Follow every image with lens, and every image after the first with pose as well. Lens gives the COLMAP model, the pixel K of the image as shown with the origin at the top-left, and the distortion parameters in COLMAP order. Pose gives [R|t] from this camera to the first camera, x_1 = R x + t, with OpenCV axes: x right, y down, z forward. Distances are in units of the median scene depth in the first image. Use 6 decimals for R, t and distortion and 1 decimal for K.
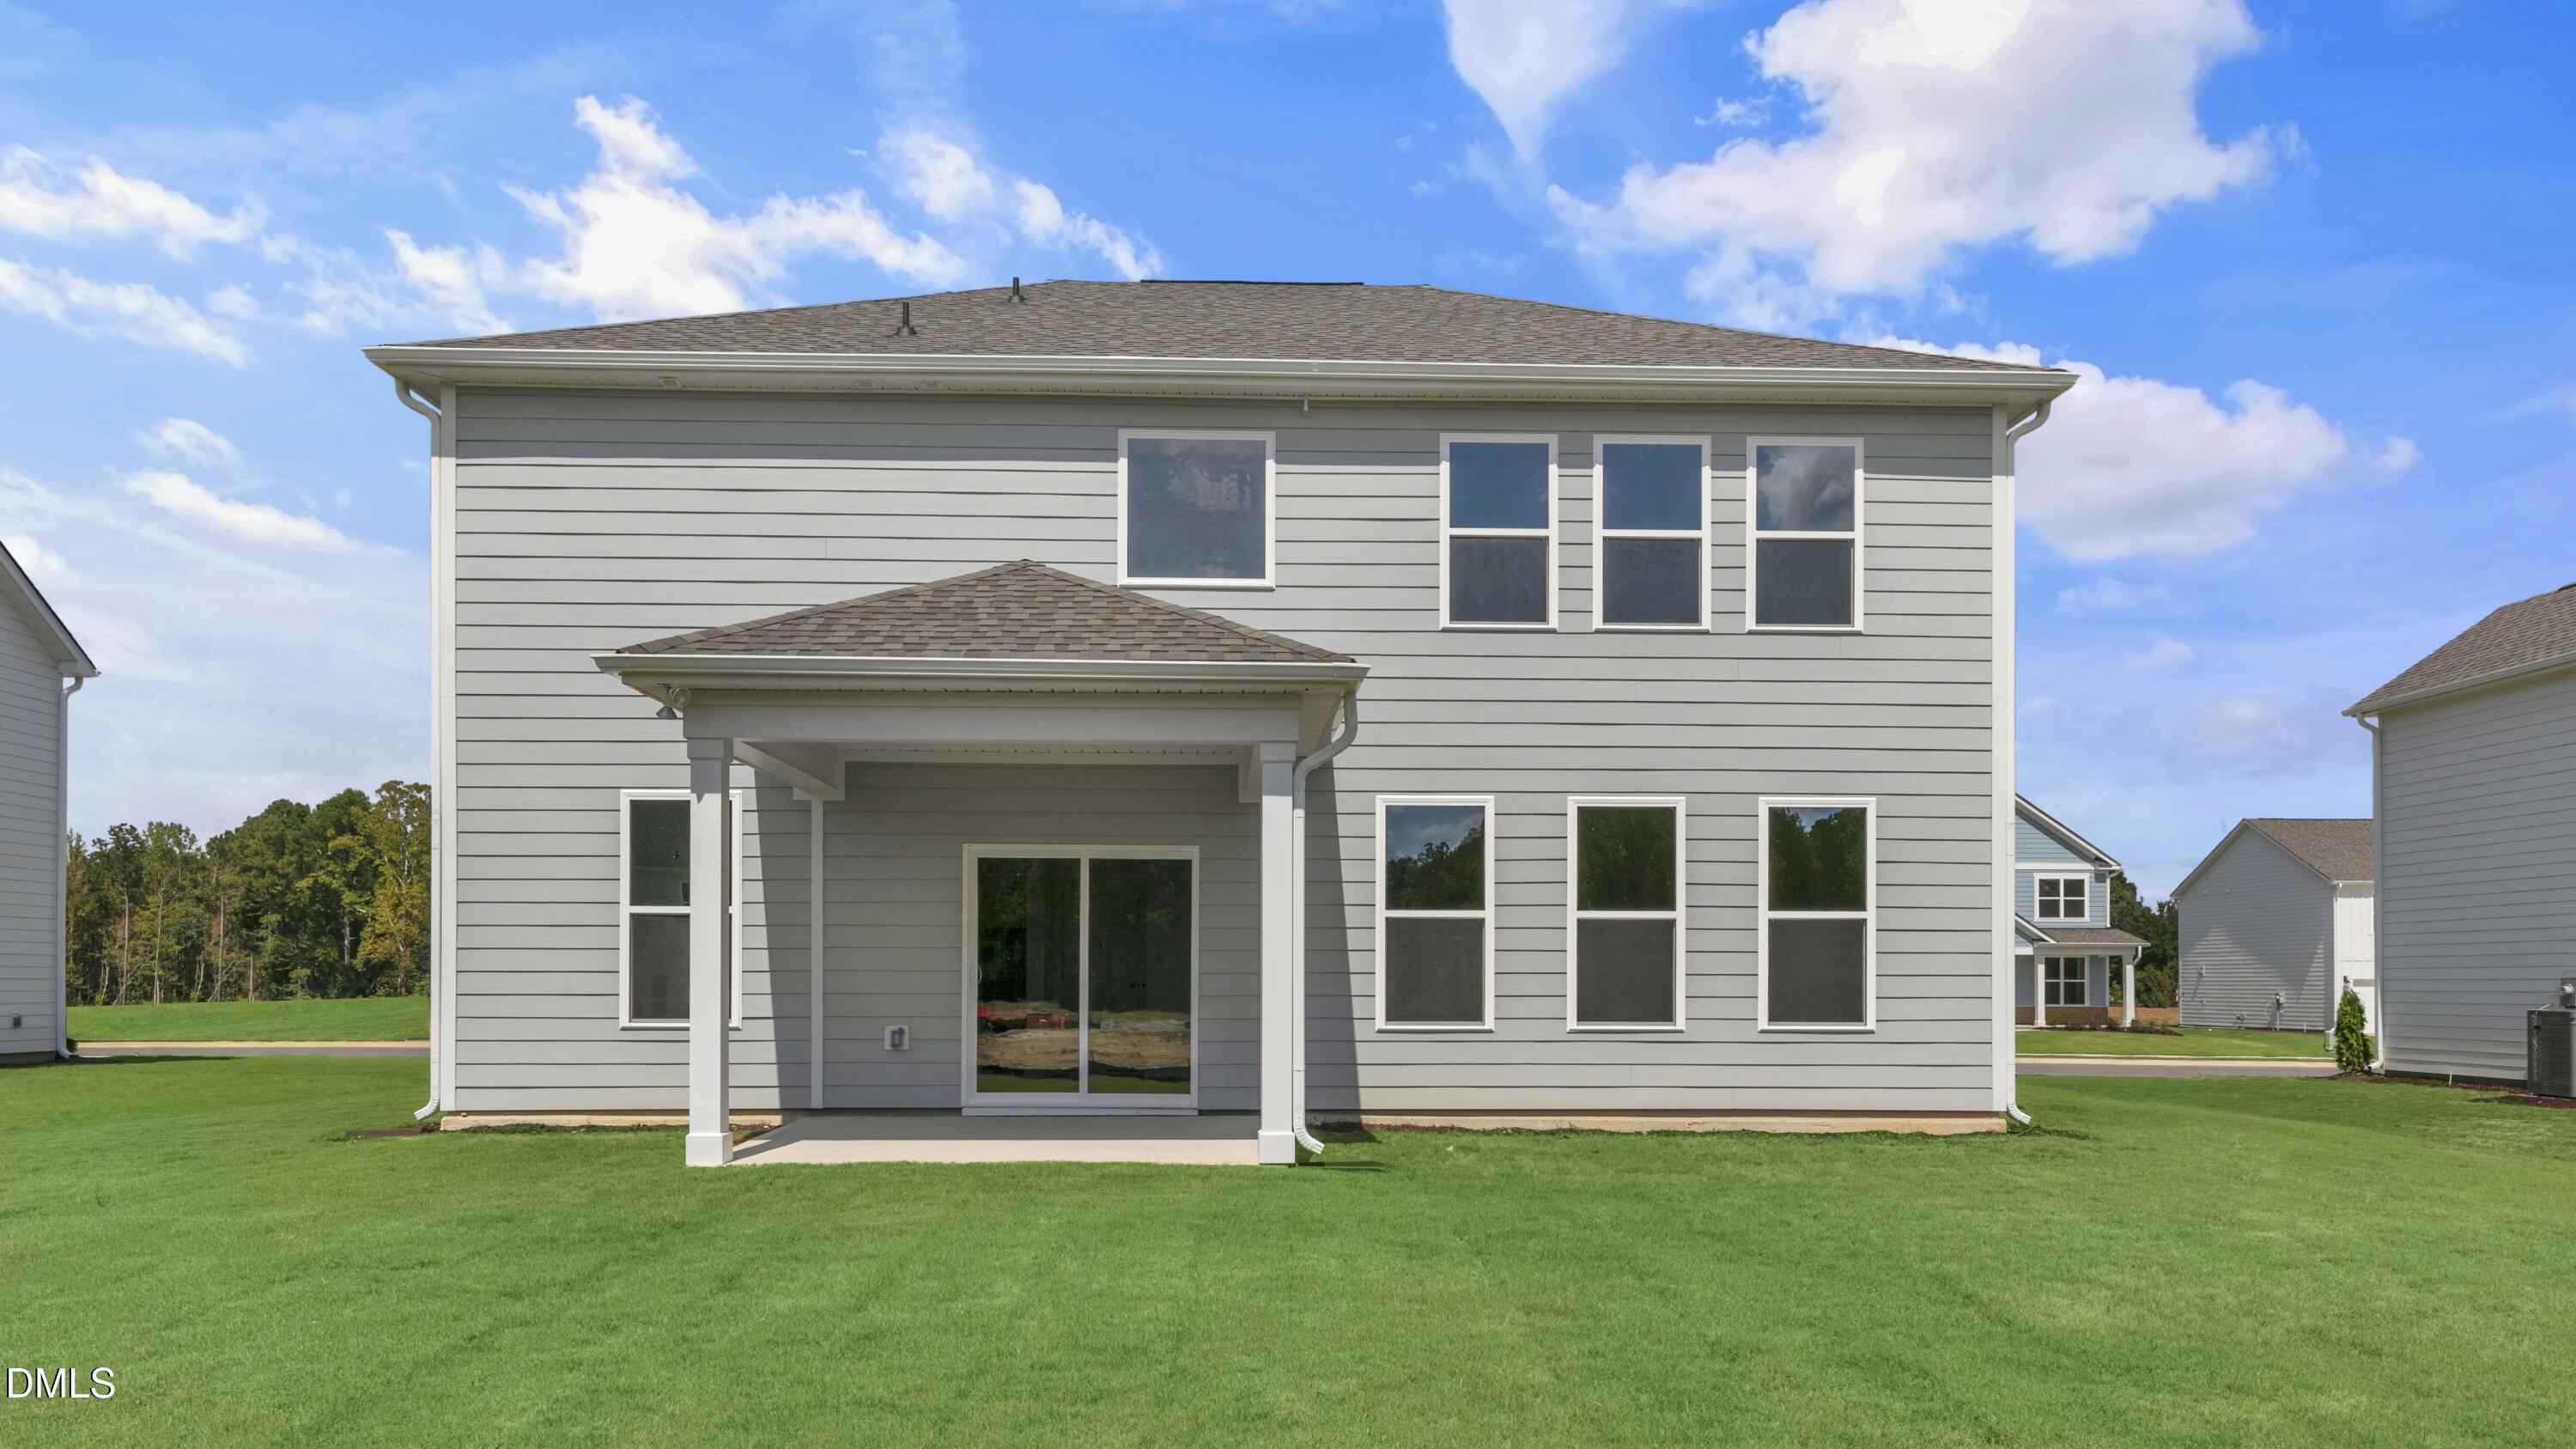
lens RADIAL K [[1666.8, 0, 1209.0], [0, 1666.8, 767.9], [0, 0, 1]] dist [0.001675, 0.001260]
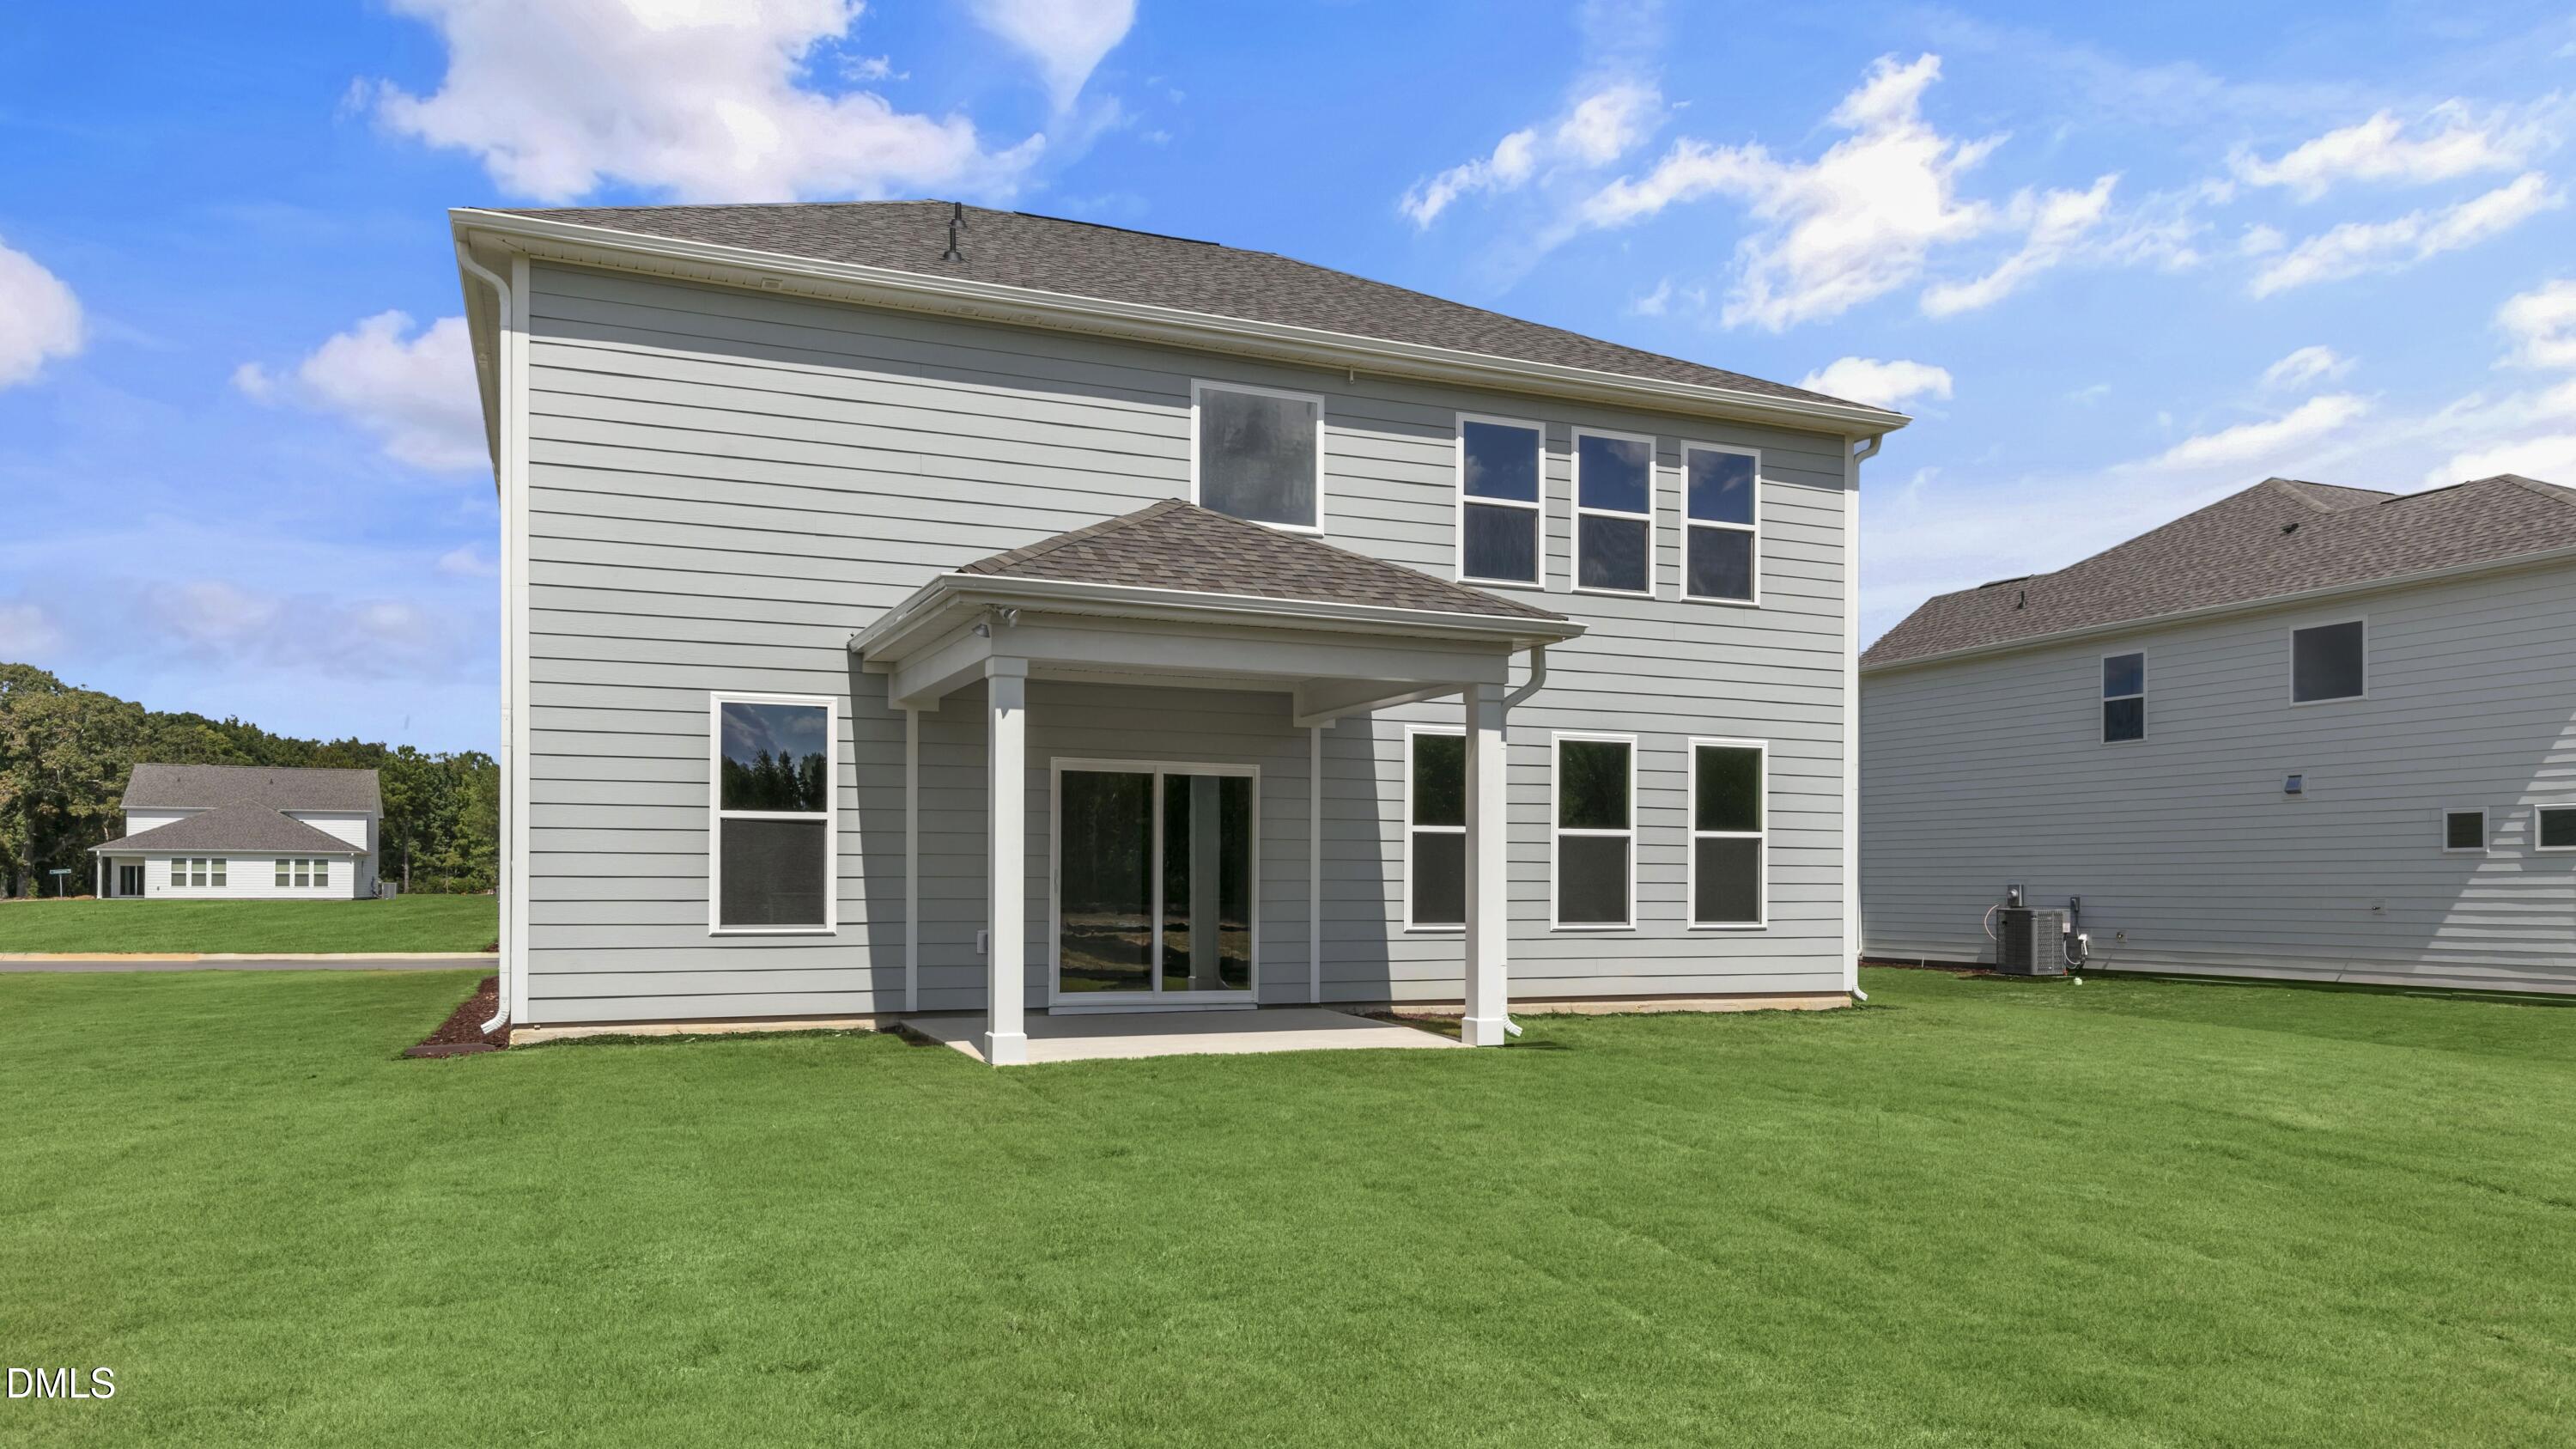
lens RADIAL K [[1606.0, 0, 1293.7], [0, 1606.0, 665.9], [0, 0, 1]] dist [0.000701, 0.000598]
pose [[0.939692, 0.048168, 0.338613, -0.345554], [-0.045376, 0.998839, -0.016162, -0.002394], [-0.338998, -0.000178, 0.940787, -0.007515]]
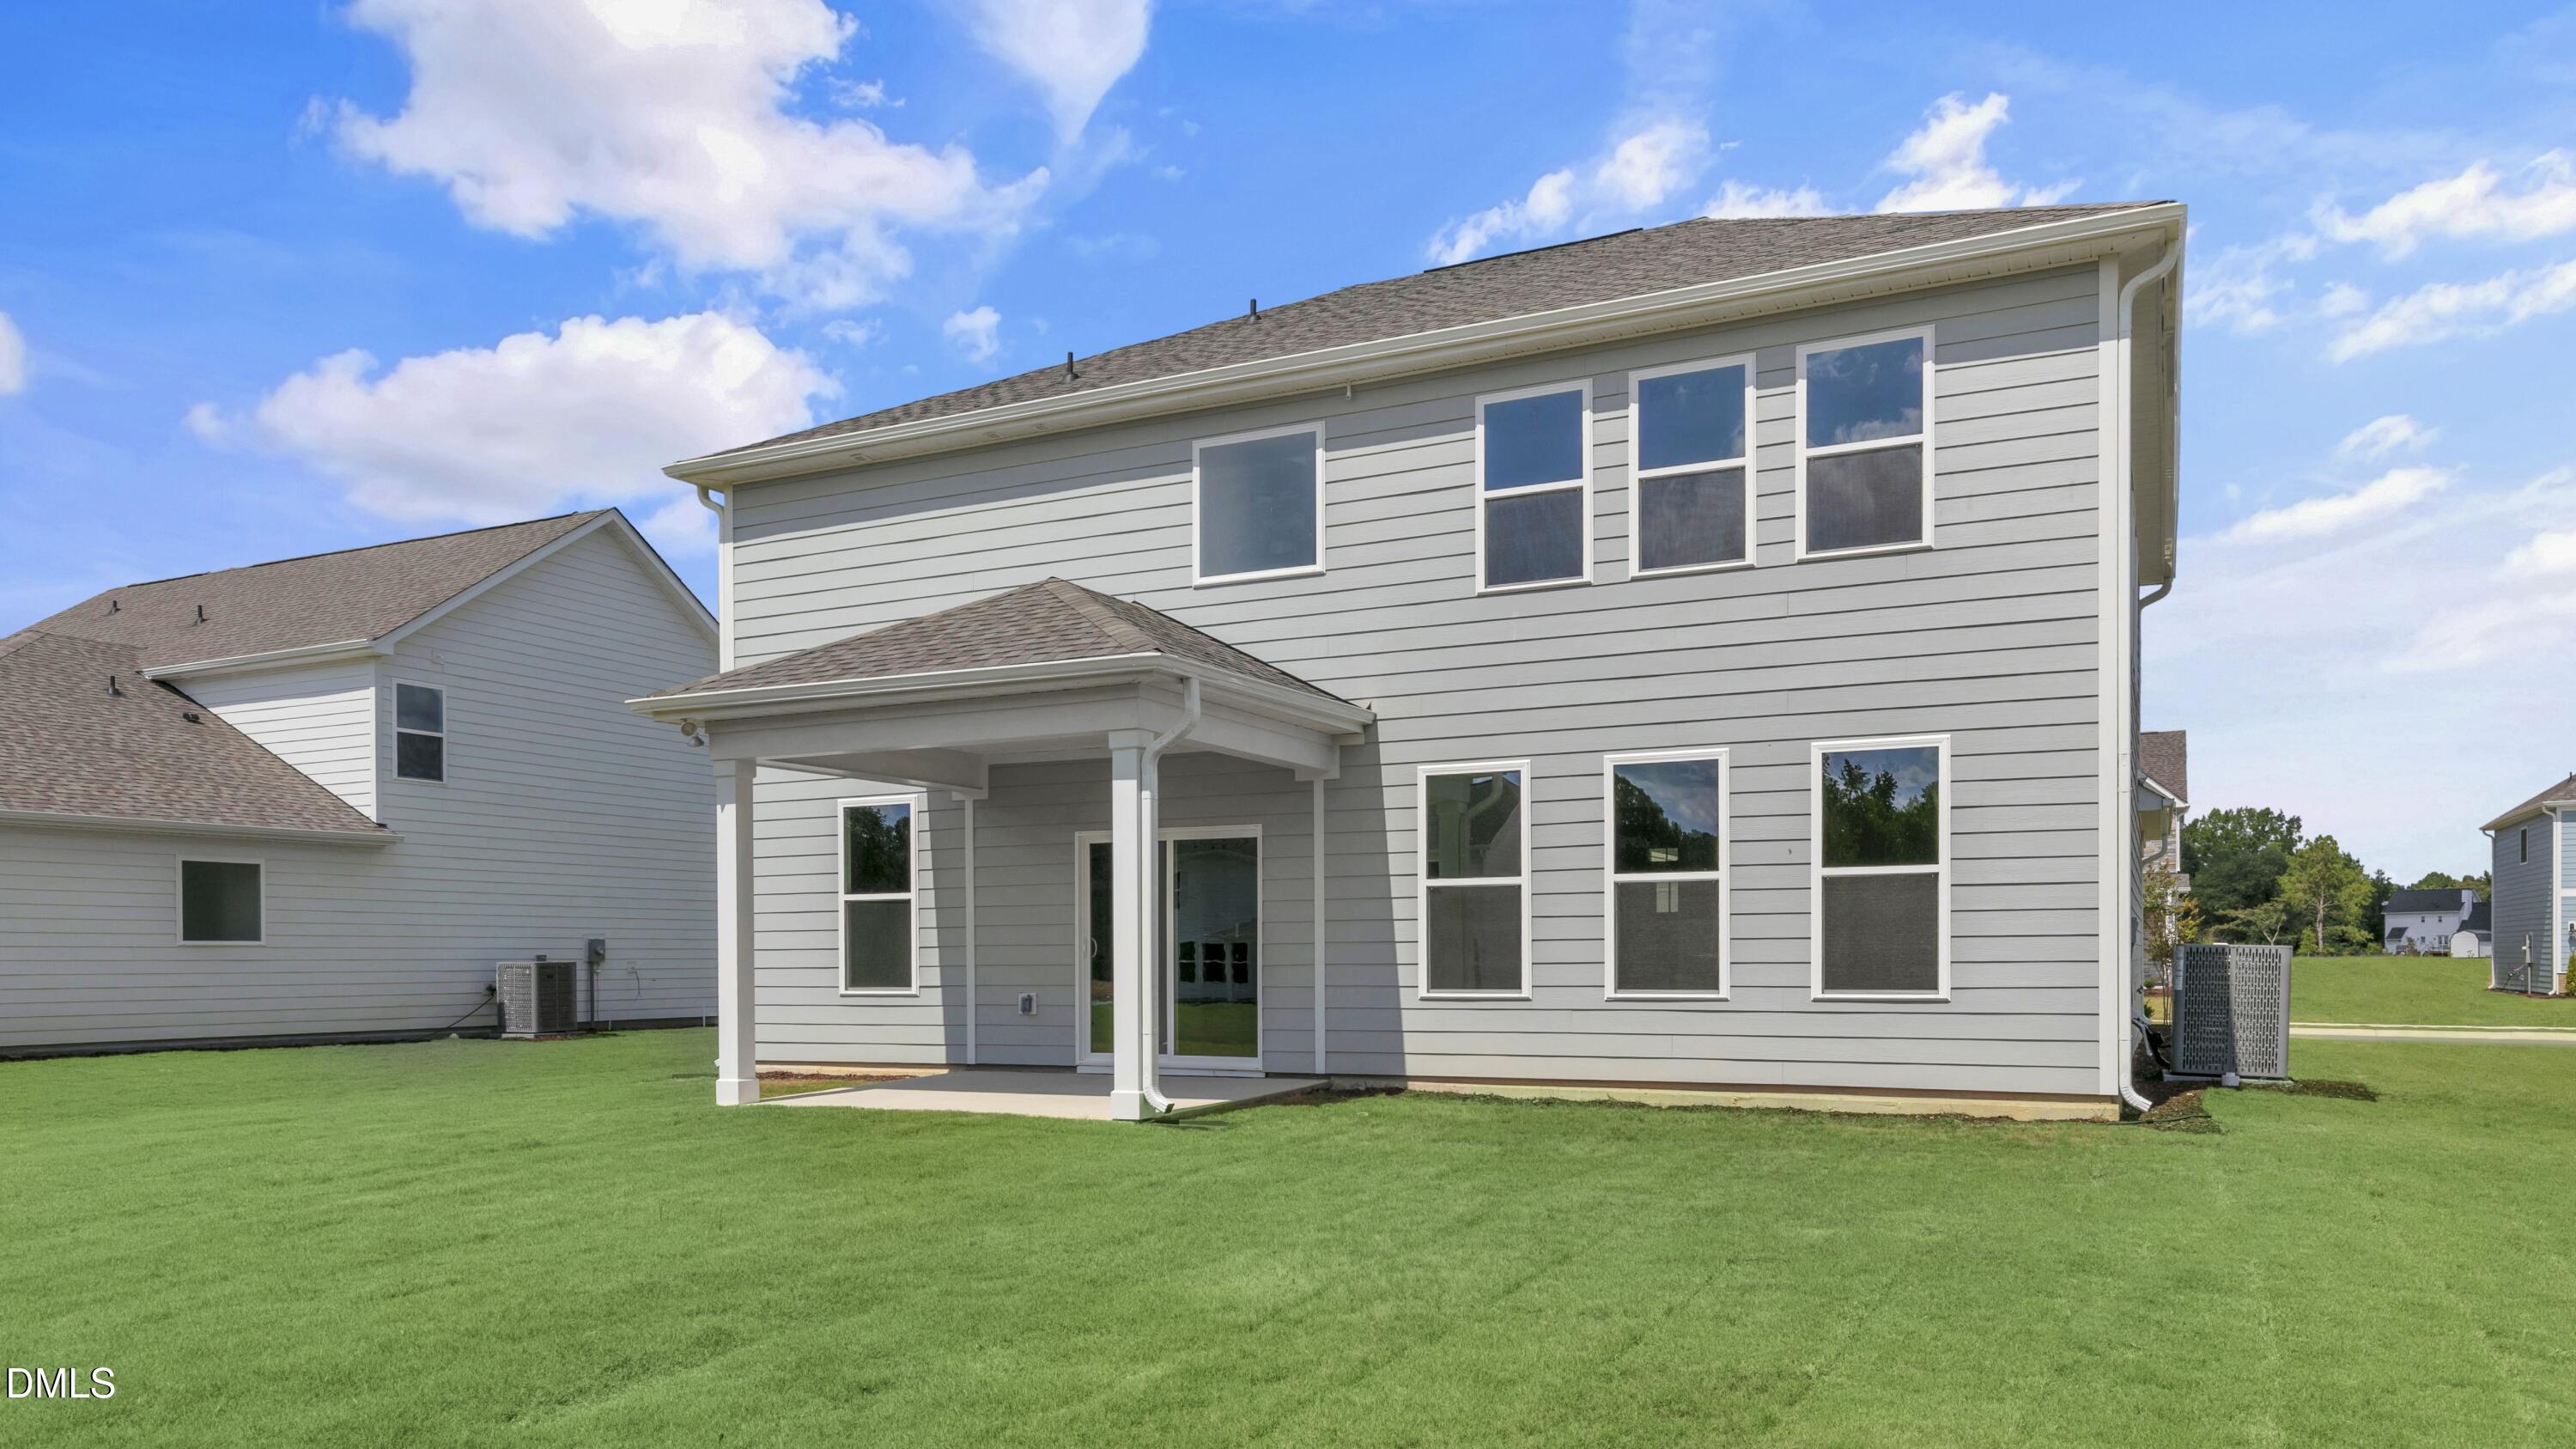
lens RADIAL K [[1765.1, 0, 1288.0], [0, 1765.1, 724.5], [0, 0, 1]] dist [0.002171, 0.000598]
pose [[0.880884, -0.070615, -0.468034, 0.535037], [0.071444, 0.997316, -0.016008, 0.002710], [0.467909, -0.019337, 0.883565, 0.015683]]
